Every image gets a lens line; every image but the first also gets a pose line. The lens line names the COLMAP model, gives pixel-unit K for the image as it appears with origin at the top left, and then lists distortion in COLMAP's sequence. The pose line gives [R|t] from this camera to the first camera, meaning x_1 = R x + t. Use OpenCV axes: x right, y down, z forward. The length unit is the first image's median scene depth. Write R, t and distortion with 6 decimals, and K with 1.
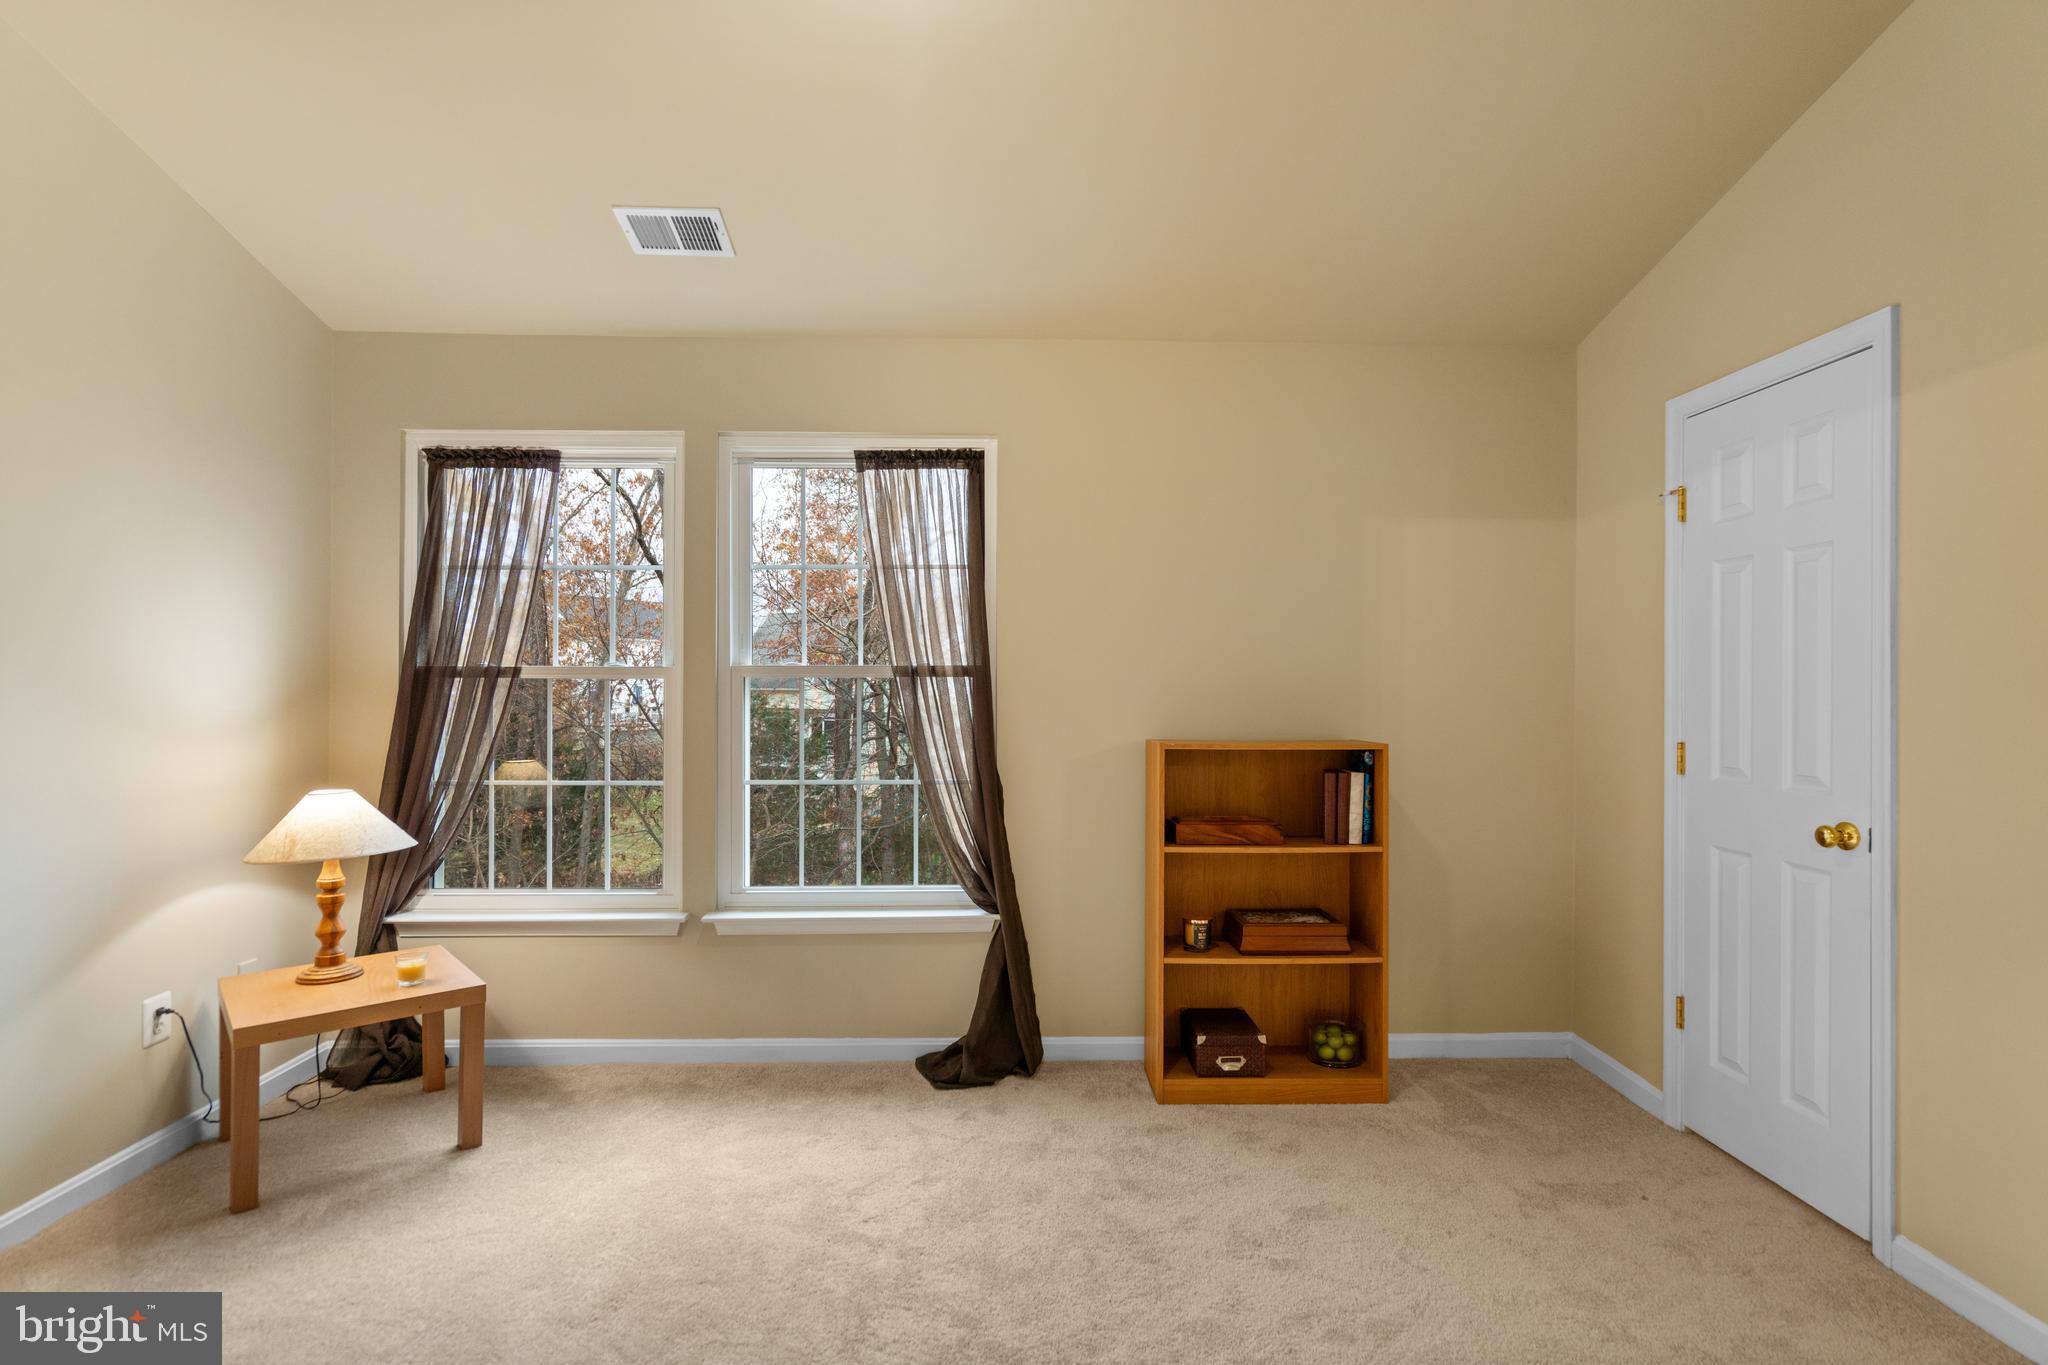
lens RADIAL K [[1012.1, 0, 1013.0], [0, 1012.1, 686.7], [0, 0, 1]] dist [0.002609, 0.000276]
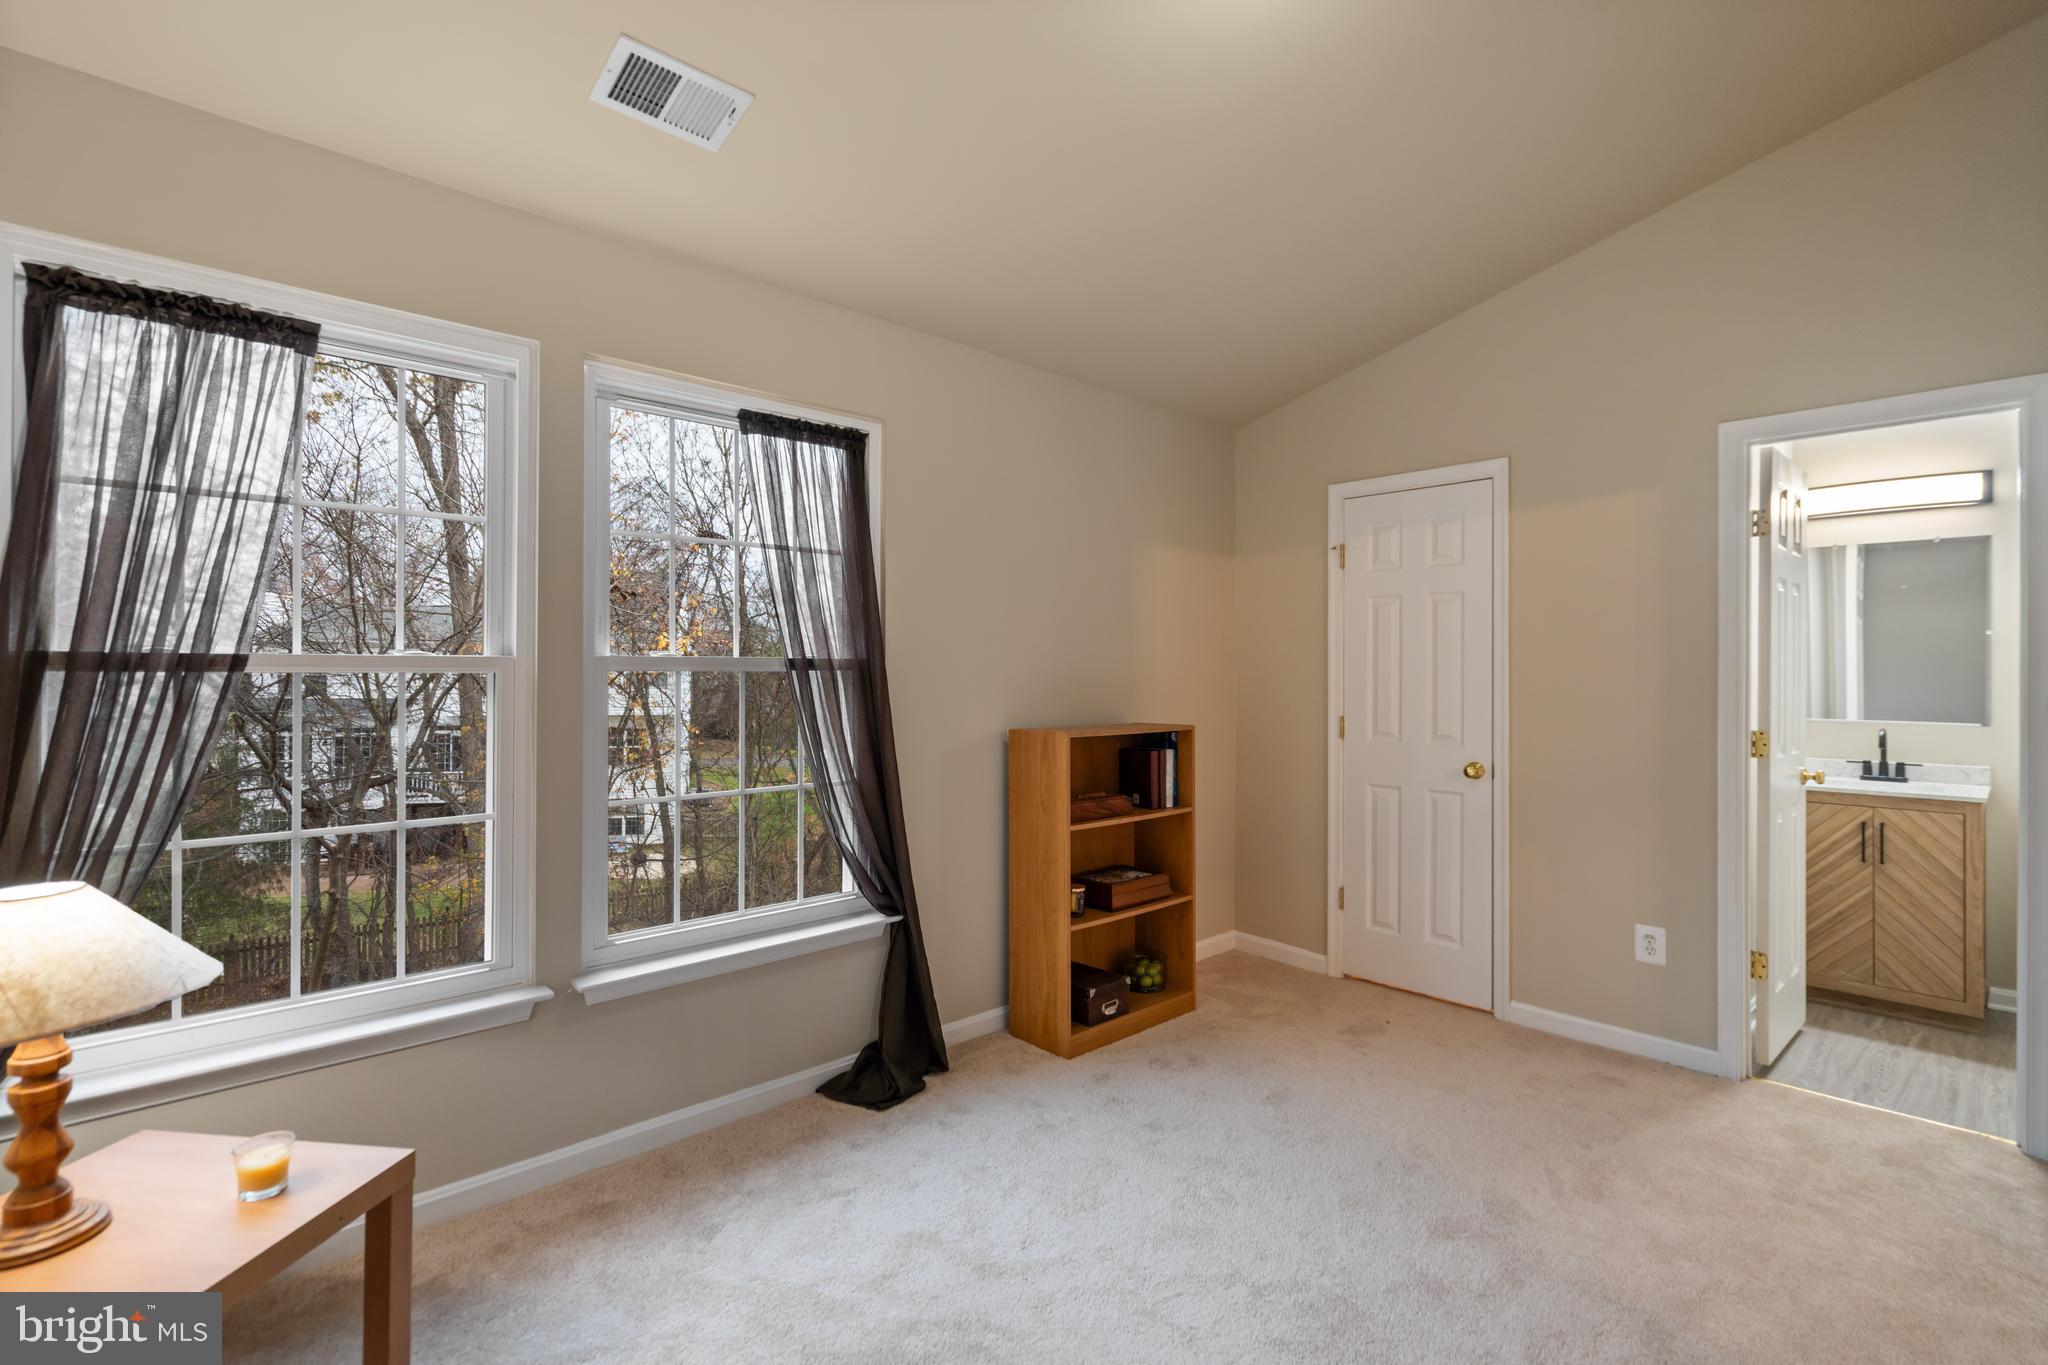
lens RADIAL K [[949.0, 0, 1022.1], [0, 949.0, 669.0], [0, 0, 1]] dist [-0.003087, 0.002567]
pose [[0.739479, 0.001719, 0.673178, -0.567487], [-0.002803, 0.999996, 0.000526, -0.013220], [-0.673174, -0.002276, 0.739481, 0.260434]]
